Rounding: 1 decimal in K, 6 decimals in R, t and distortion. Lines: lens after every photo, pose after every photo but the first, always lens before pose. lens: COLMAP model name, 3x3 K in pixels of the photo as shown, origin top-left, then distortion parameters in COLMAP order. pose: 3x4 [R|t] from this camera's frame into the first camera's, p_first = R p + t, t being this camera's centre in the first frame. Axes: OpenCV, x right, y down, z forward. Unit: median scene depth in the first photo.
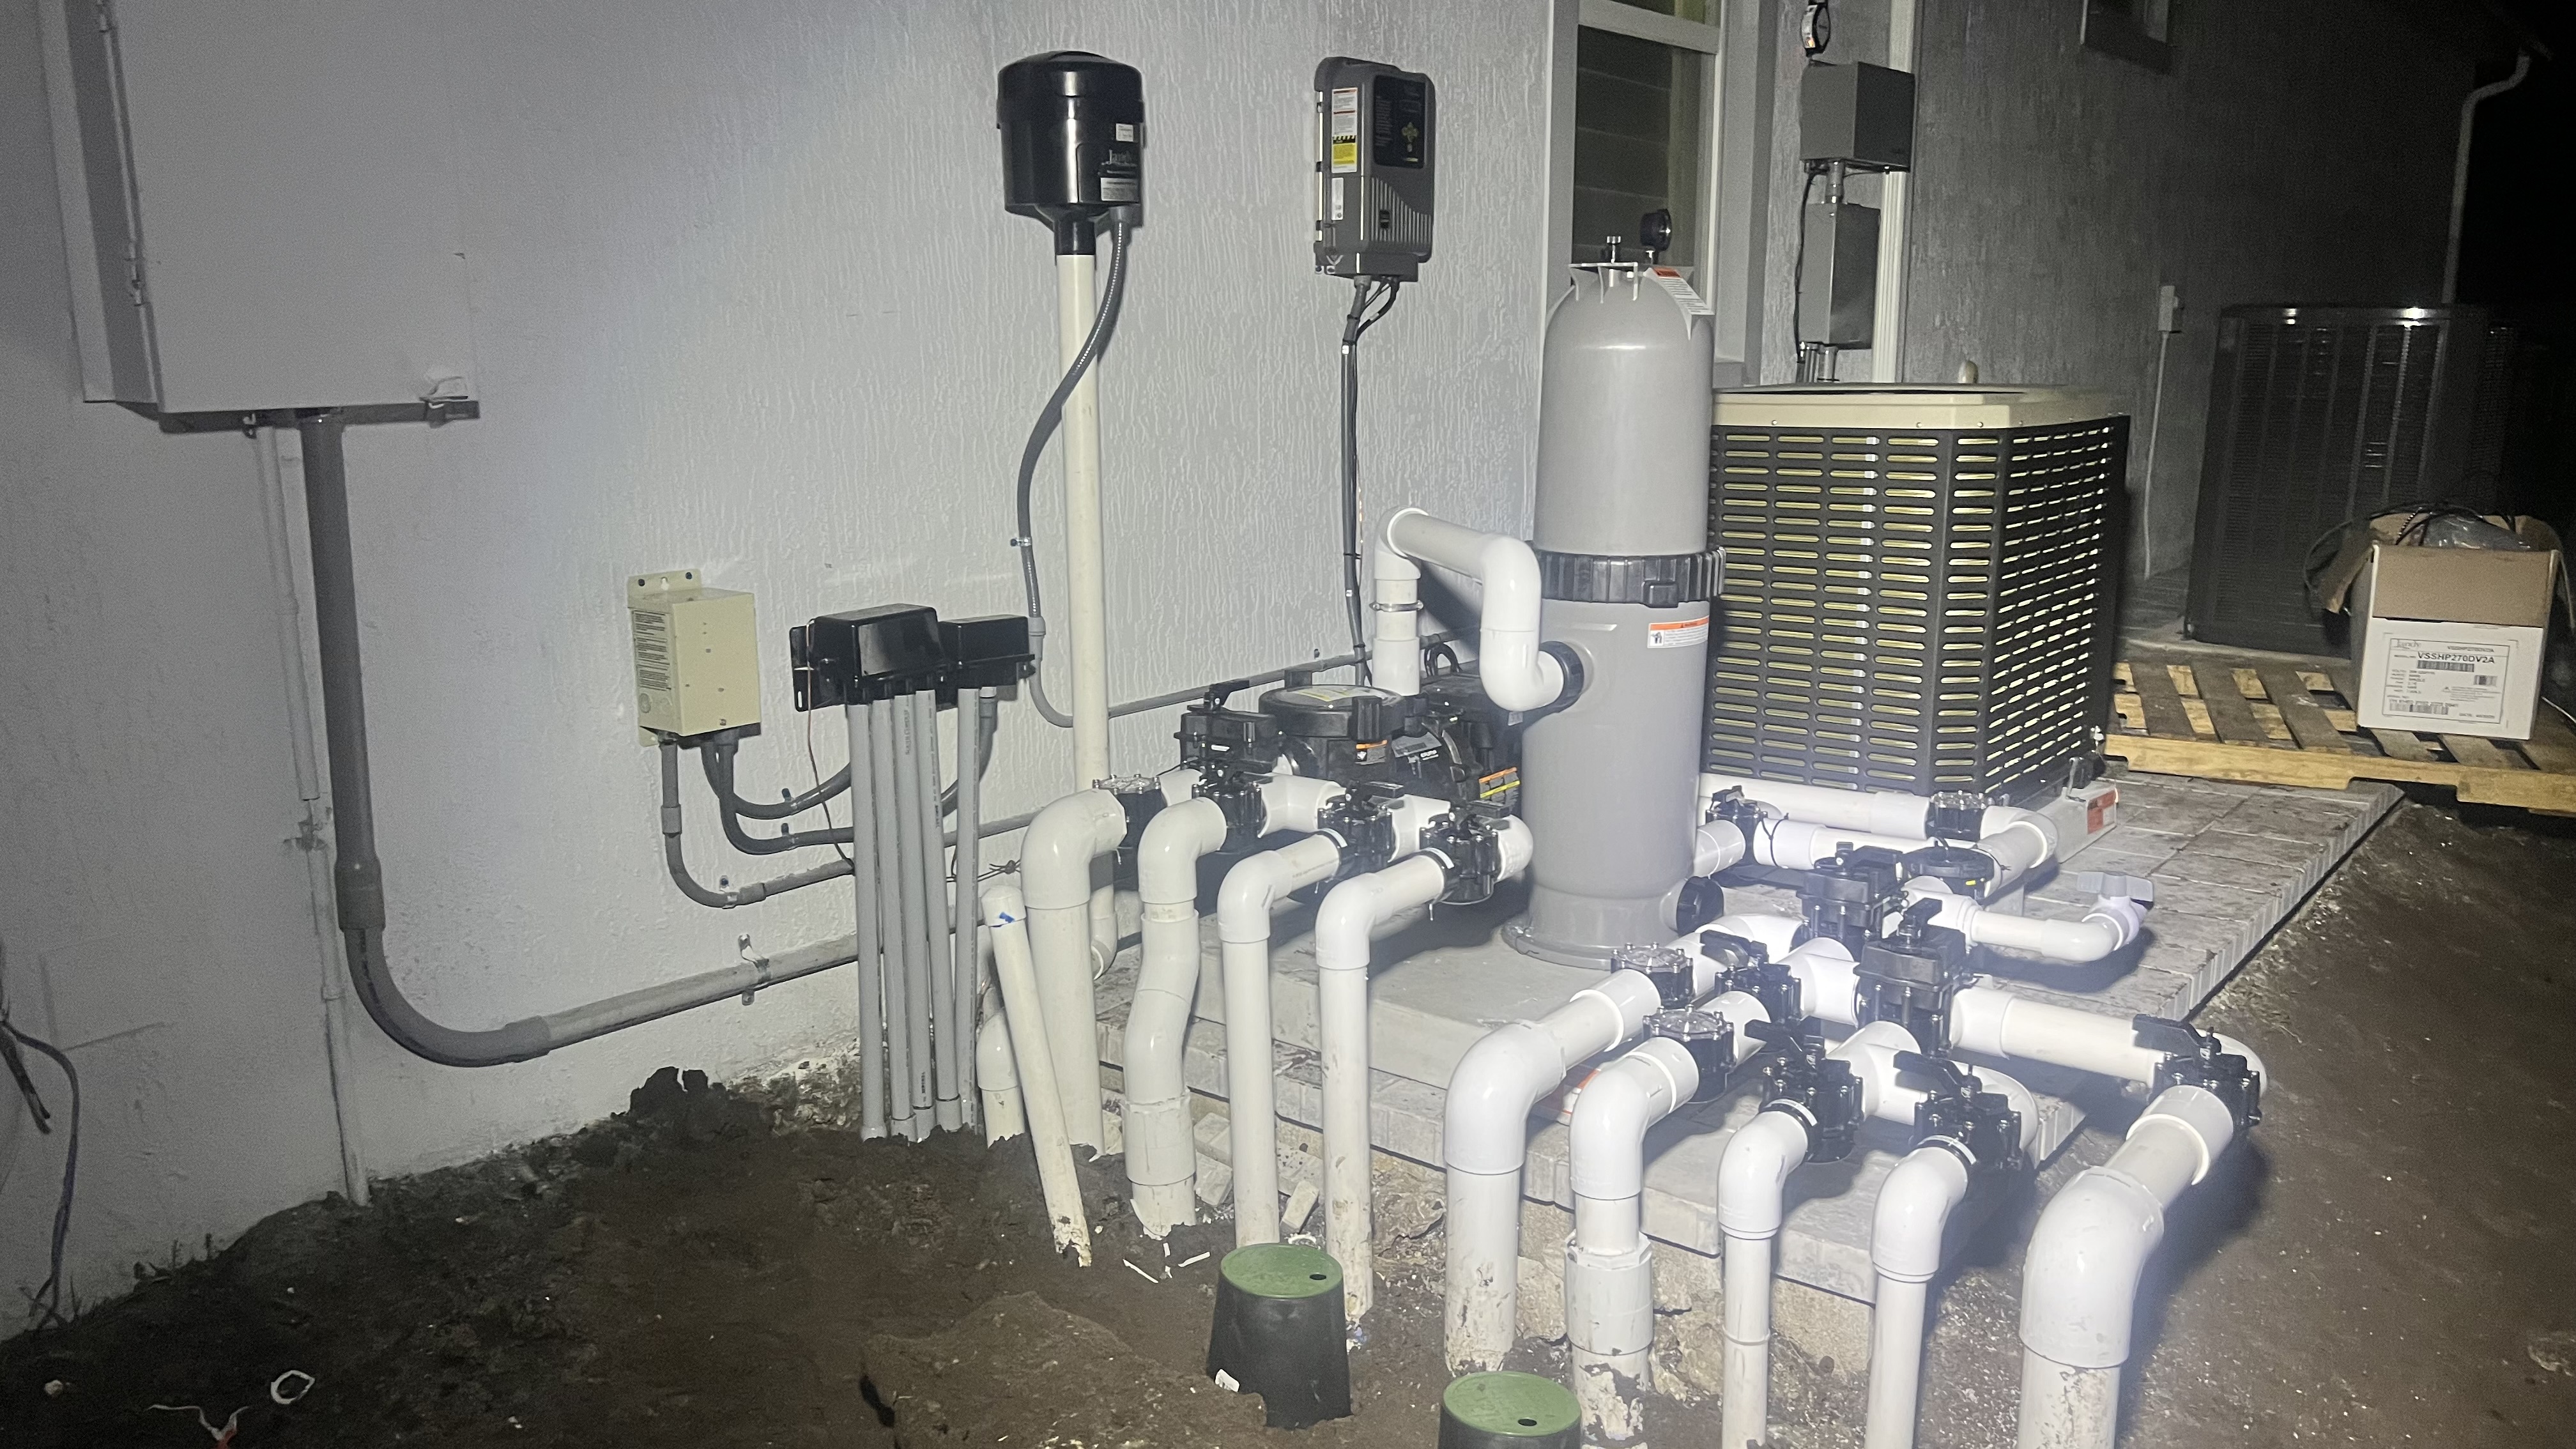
lens RADIAL K [[1865.2, 0, 1288.0], [0, 1865.2, 724.5], [0, 0, 1]] dist [0.065597, -0.097274]
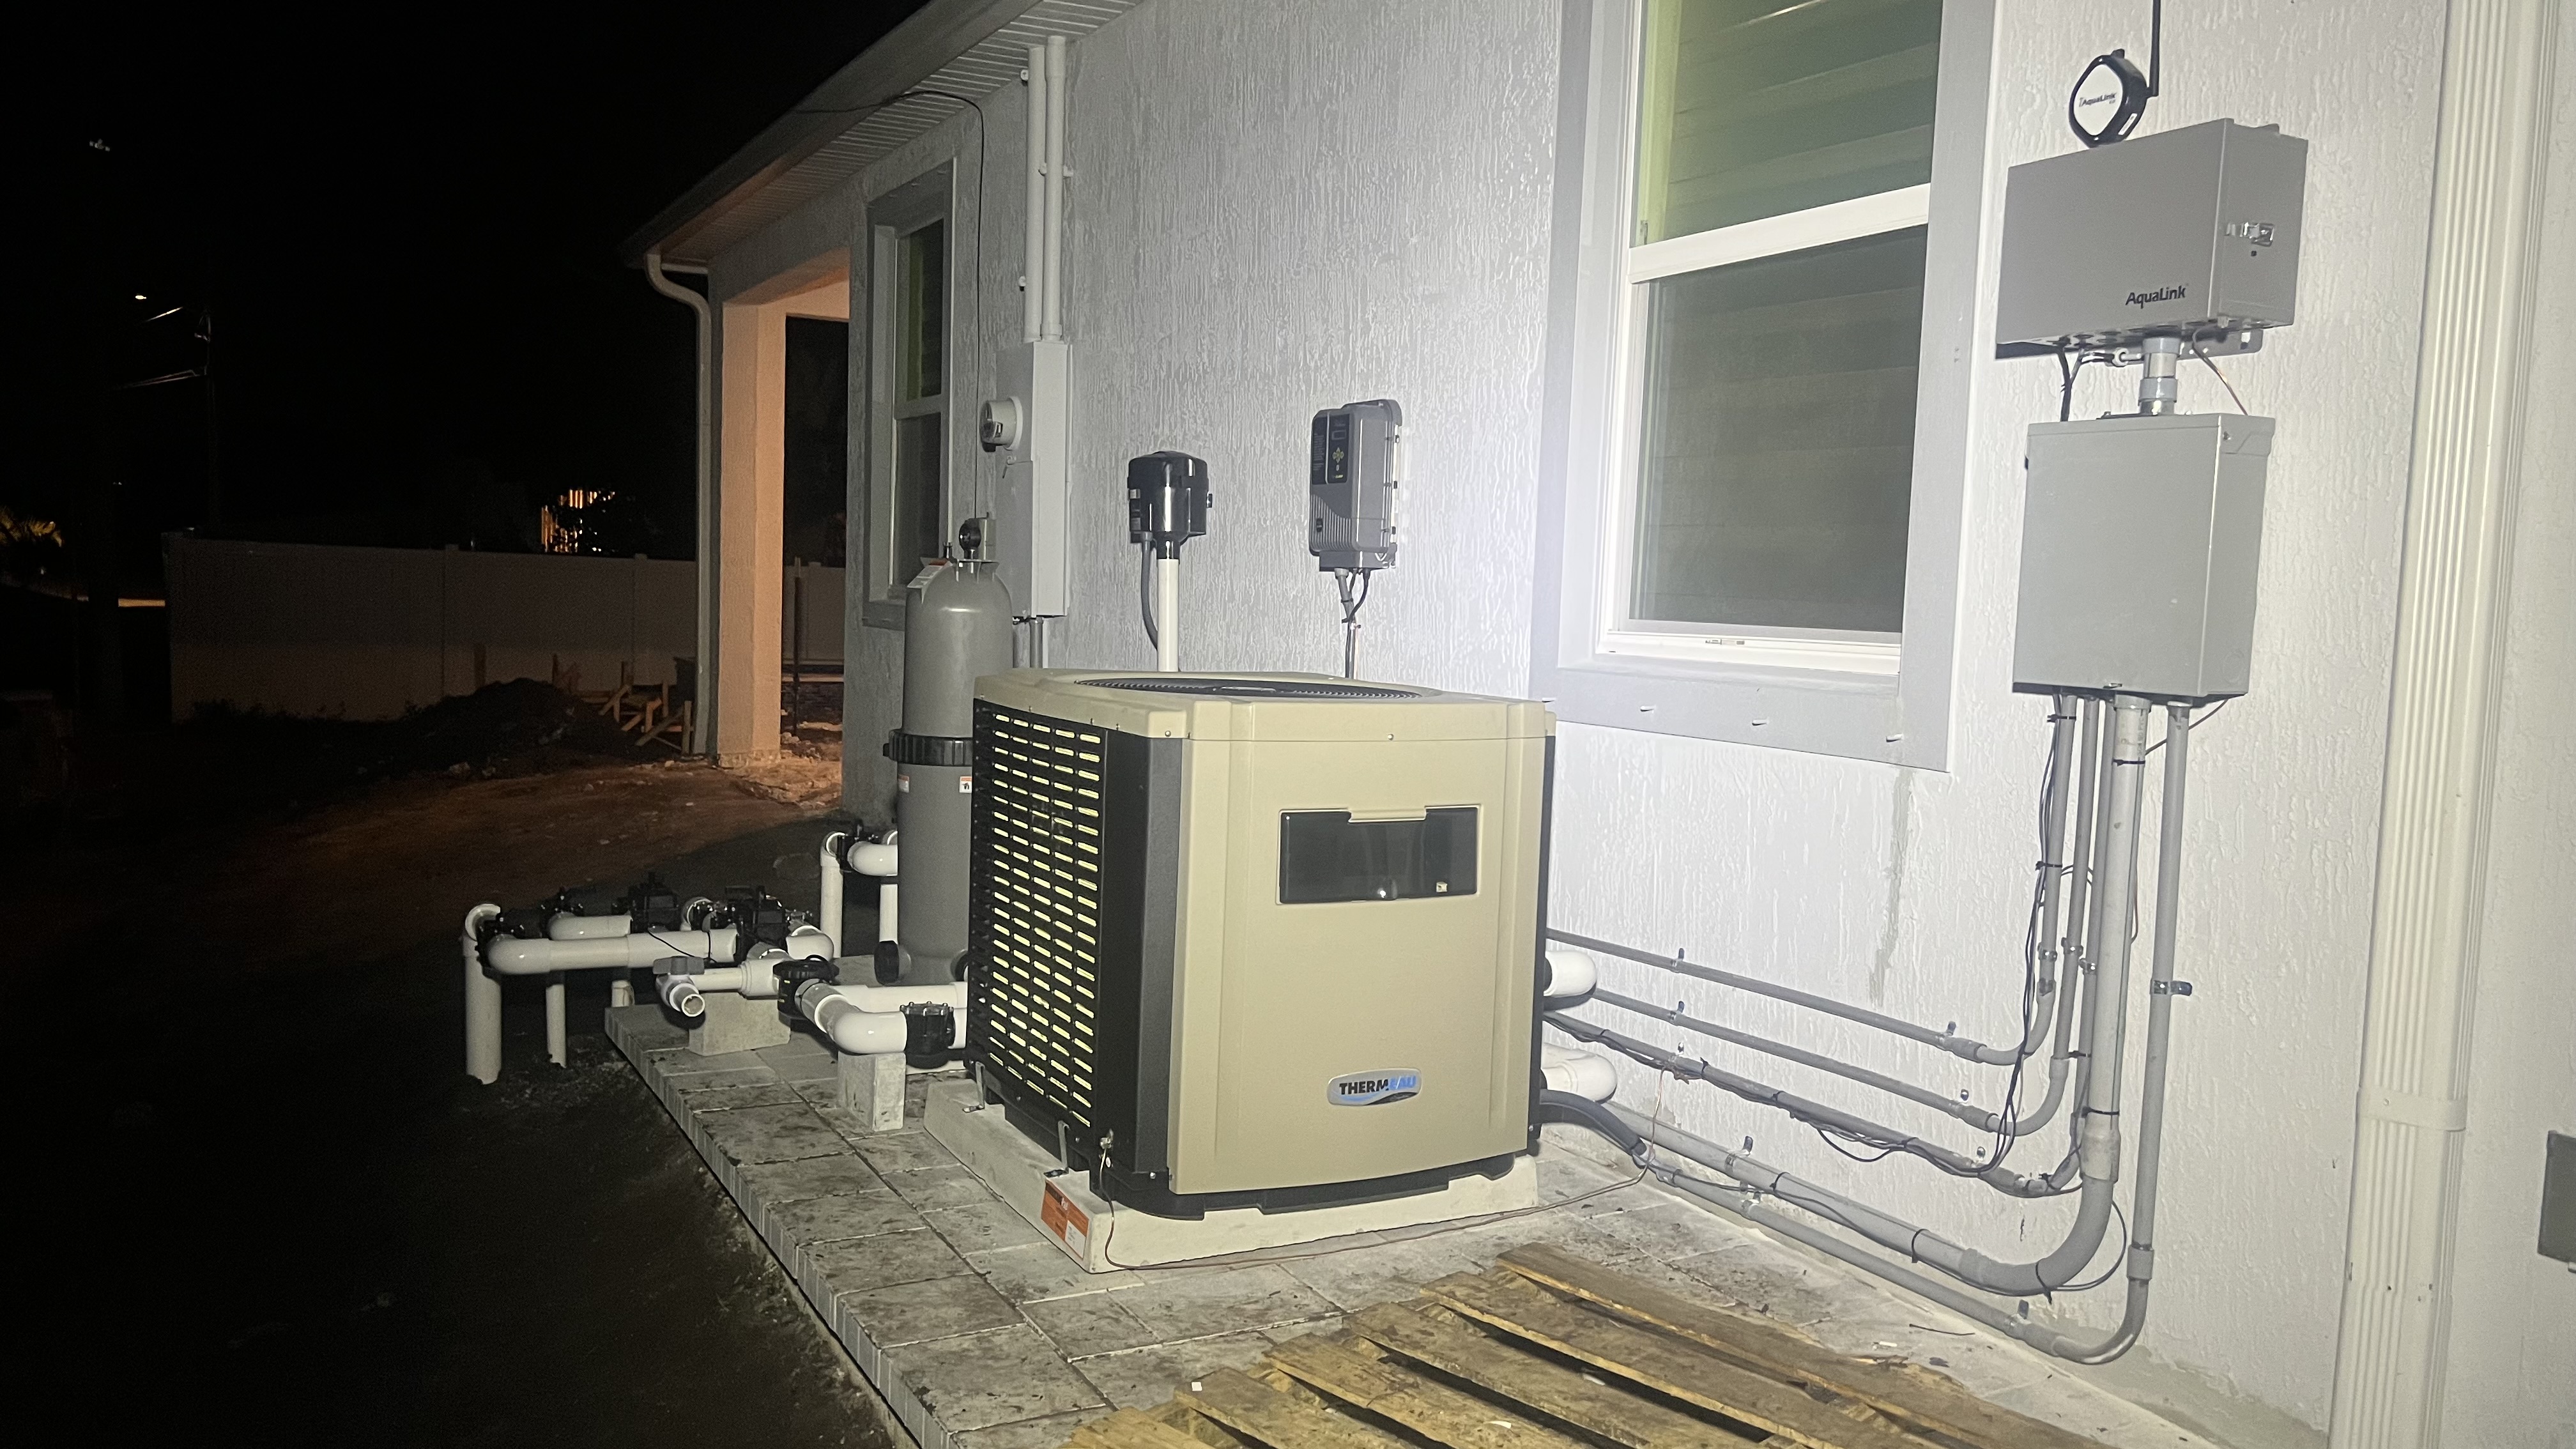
lens RADIAL K [[1908.7, 0, 1288.0], [0, 1908.7, 724.5], [0, 0, 1]] dist [0.075273, -0.115019]
pose [[-0.384660, 0.059411, -0.921144, 1.648082], [-0.219563, 0.963395, 0.153823, -0.436277], [0.896565, 0.261419, -0.357535, 1.930632]]
